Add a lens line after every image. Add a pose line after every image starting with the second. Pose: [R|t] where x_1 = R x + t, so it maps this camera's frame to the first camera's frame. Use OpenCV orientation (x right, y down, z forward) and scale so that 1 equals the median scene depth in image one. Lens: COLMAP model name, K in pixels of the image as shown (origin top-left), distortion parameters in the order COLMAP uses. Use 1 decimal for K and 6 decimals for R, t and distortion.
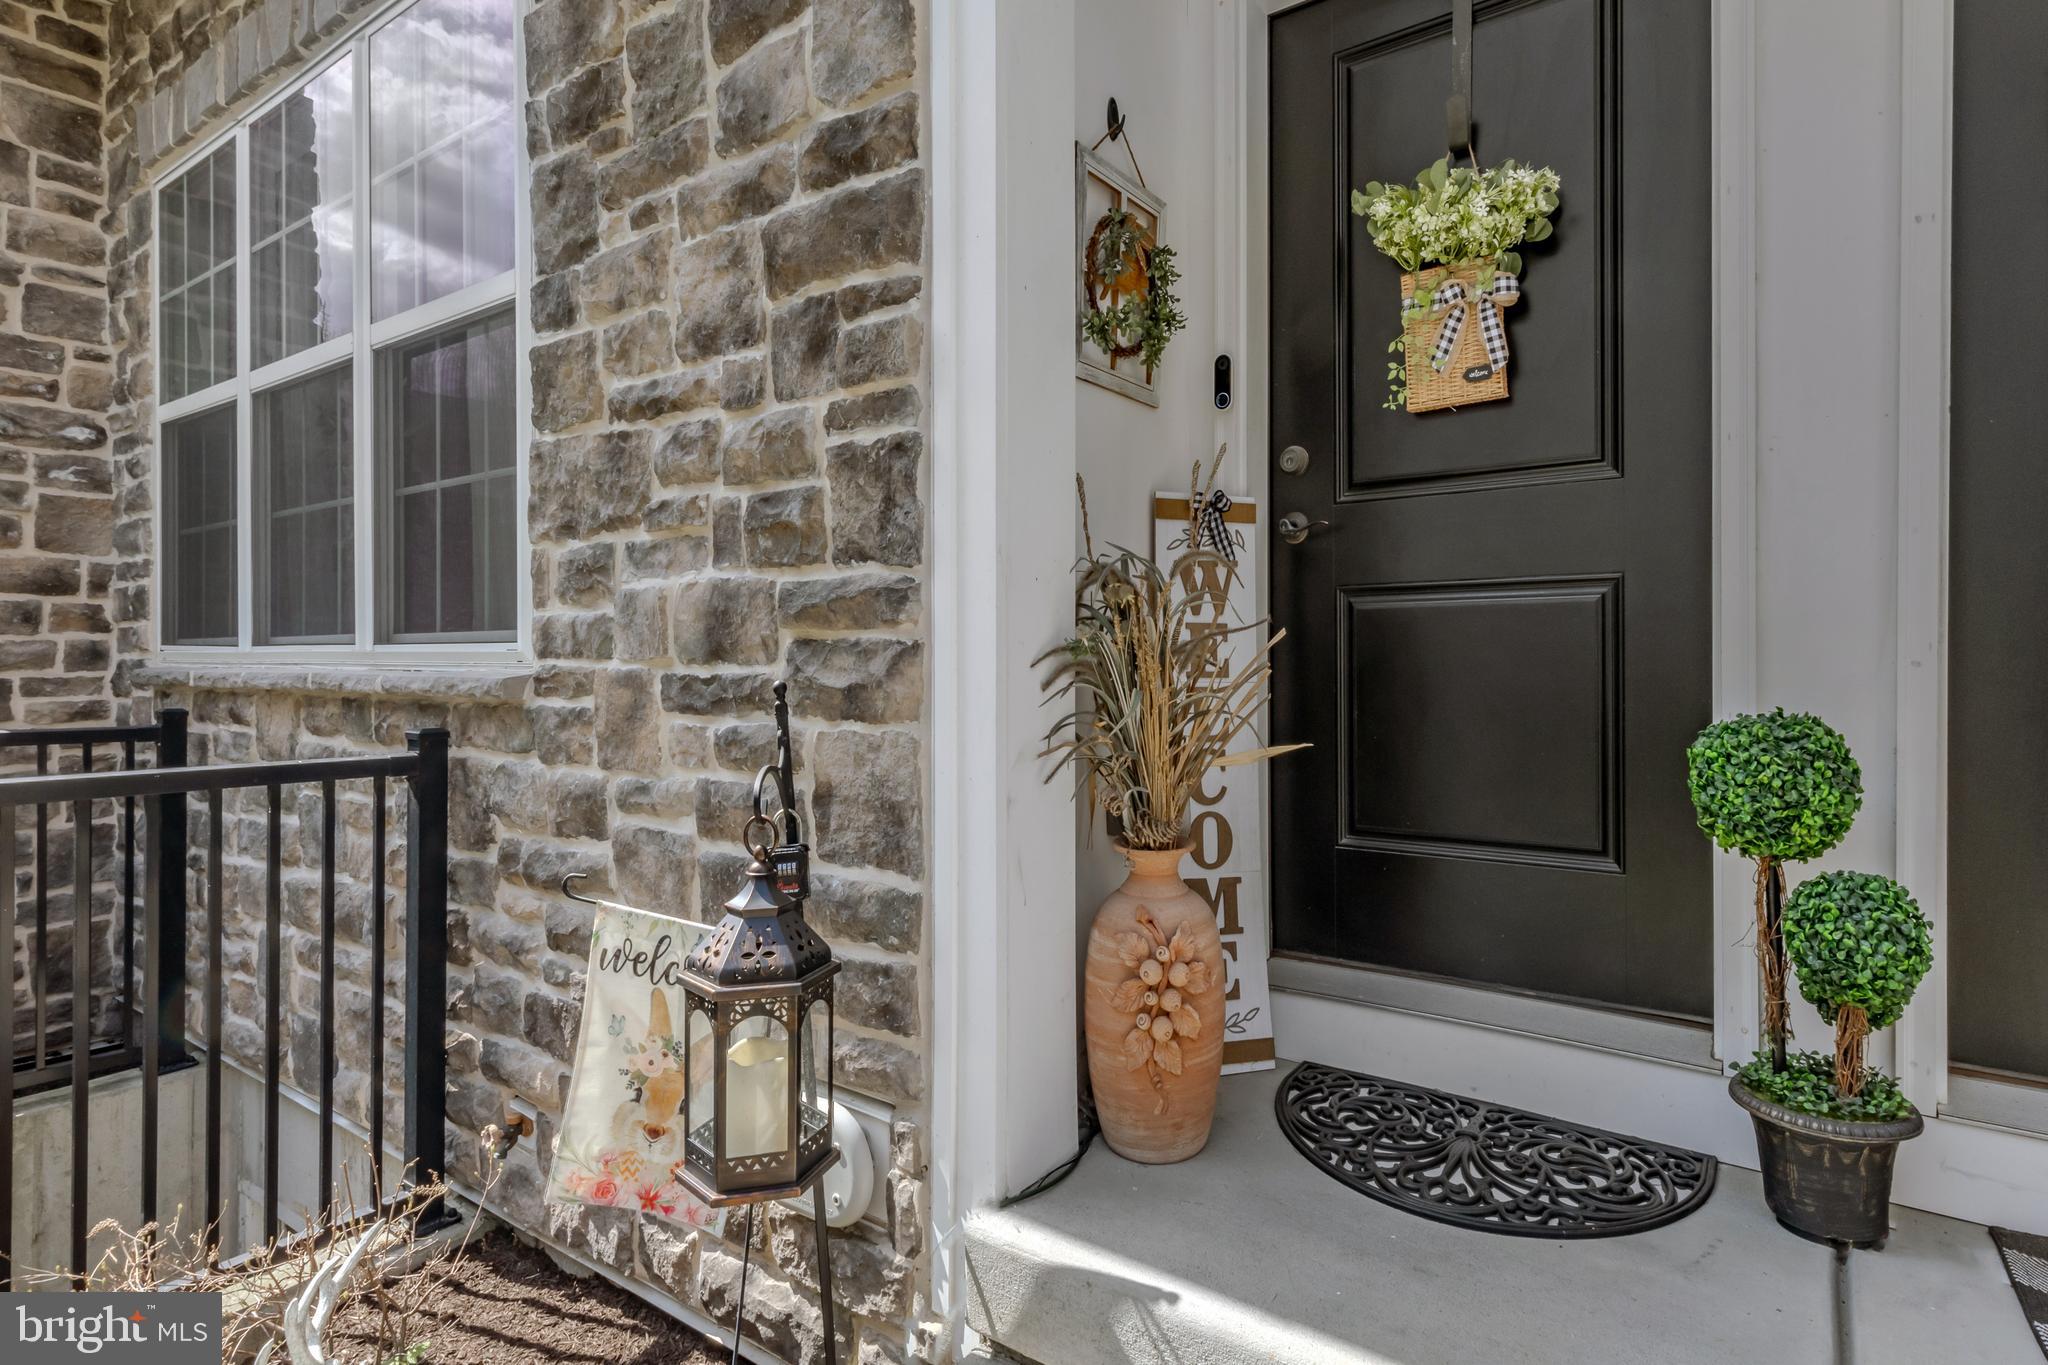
lens RADIAL K [[997.9, 0, 1173.5], [0, 997.9, 680.6], [0, 0, 1]] dist [0.000952, 0.000722]
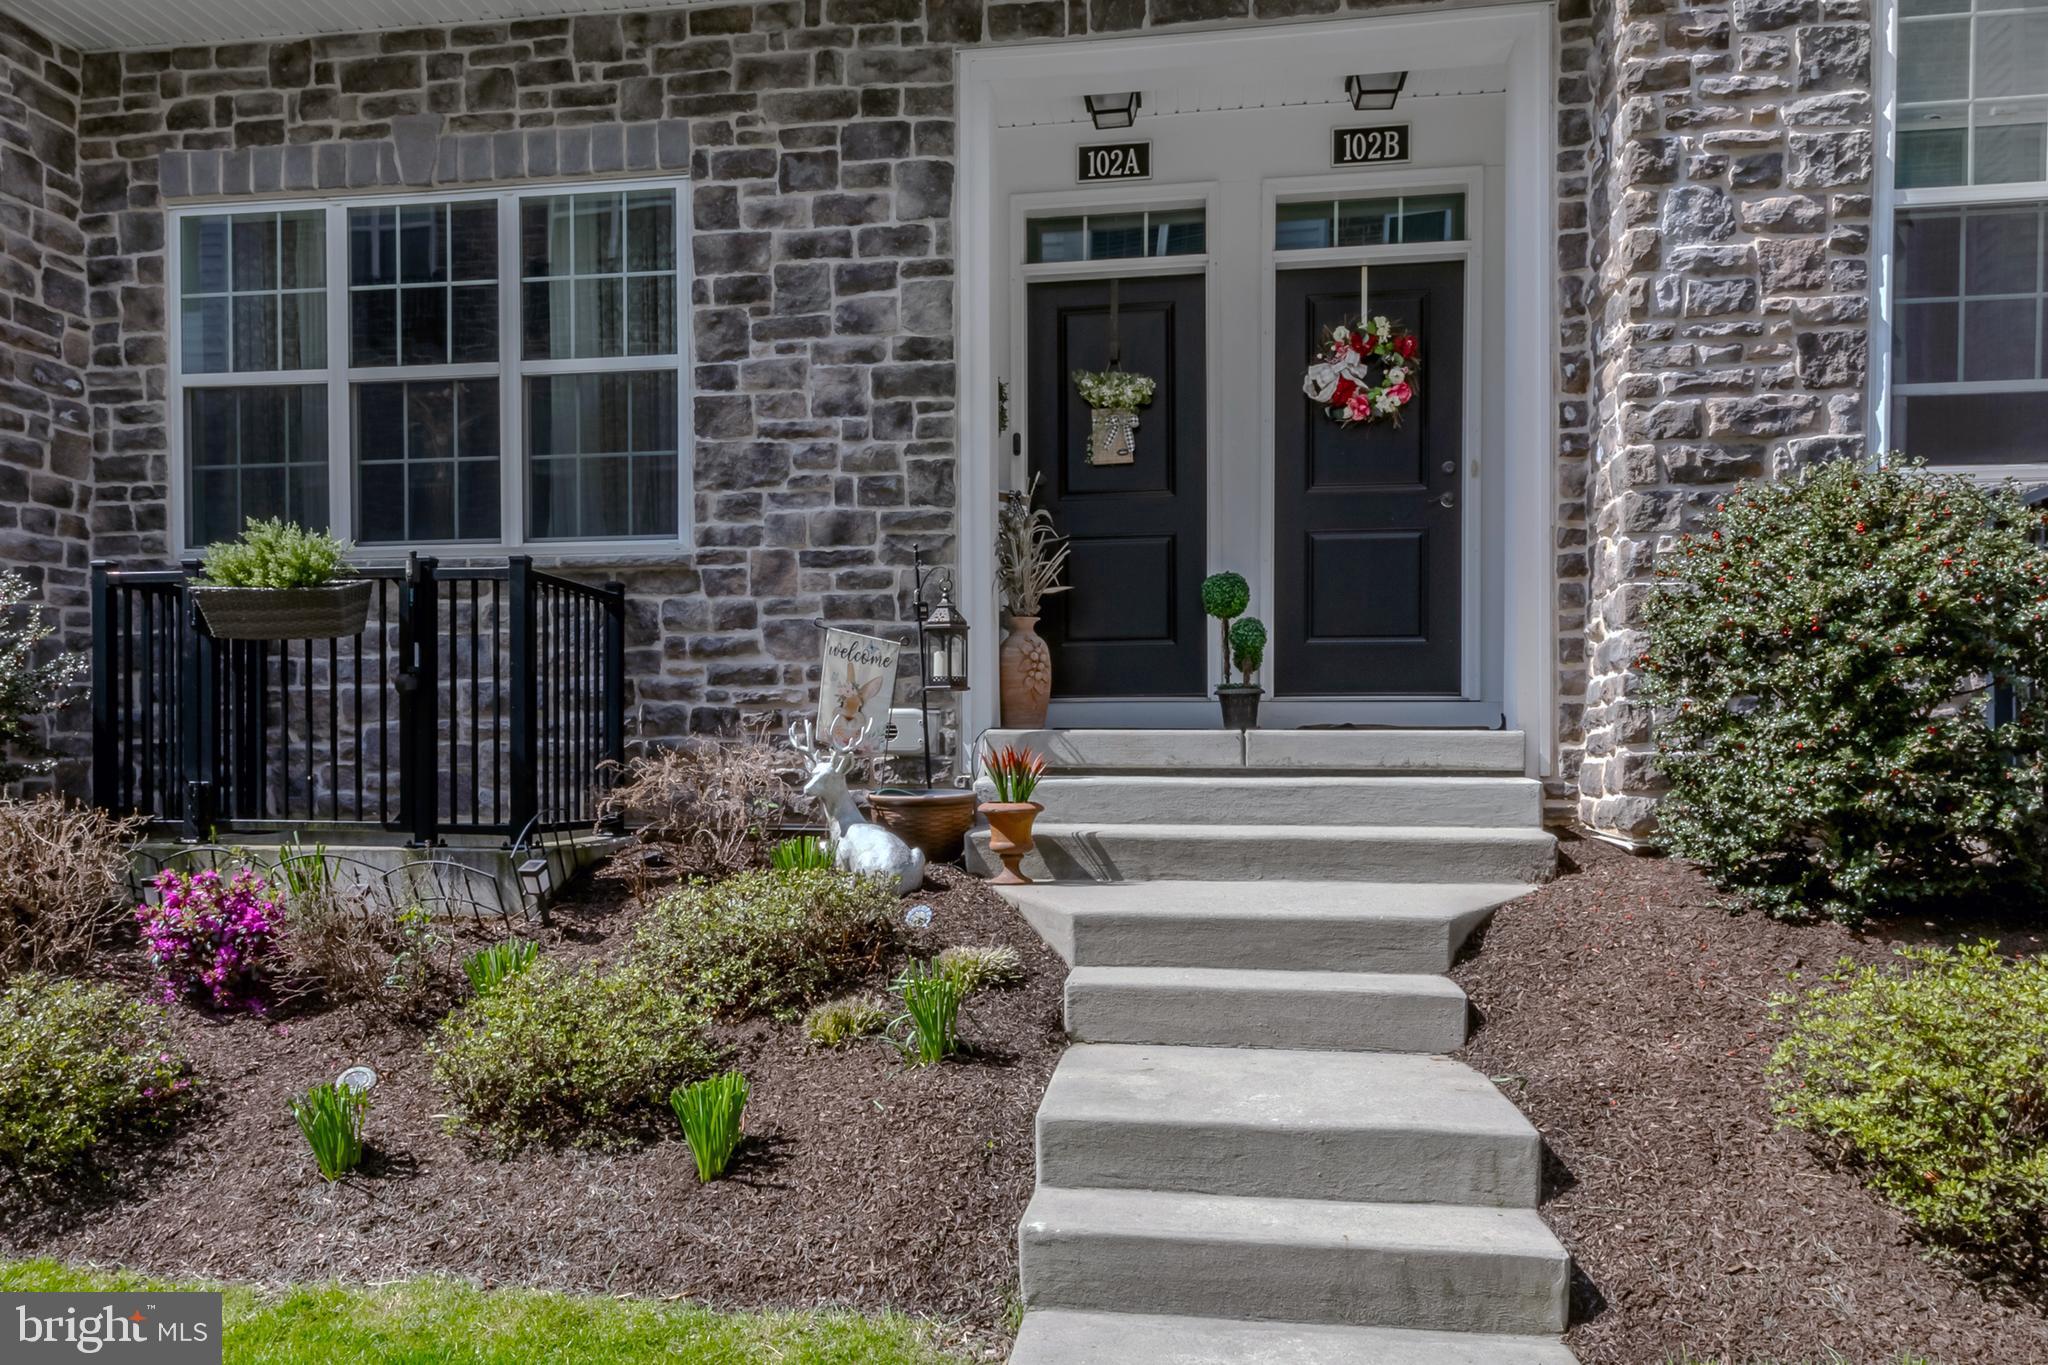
lens RADIAL K [[948.4, 0, 1000.0], [0, 948.4, 666.4], [0, 0, 1]] dist [0.001293, 0.000280]
pose [[0.945602, 0.015200, 0.324971, -0.768308], [-0.006762, 0.999610, -0.027077, 0.308039], [-0.325256, 0.023406, 0.945336, -1.173763]]
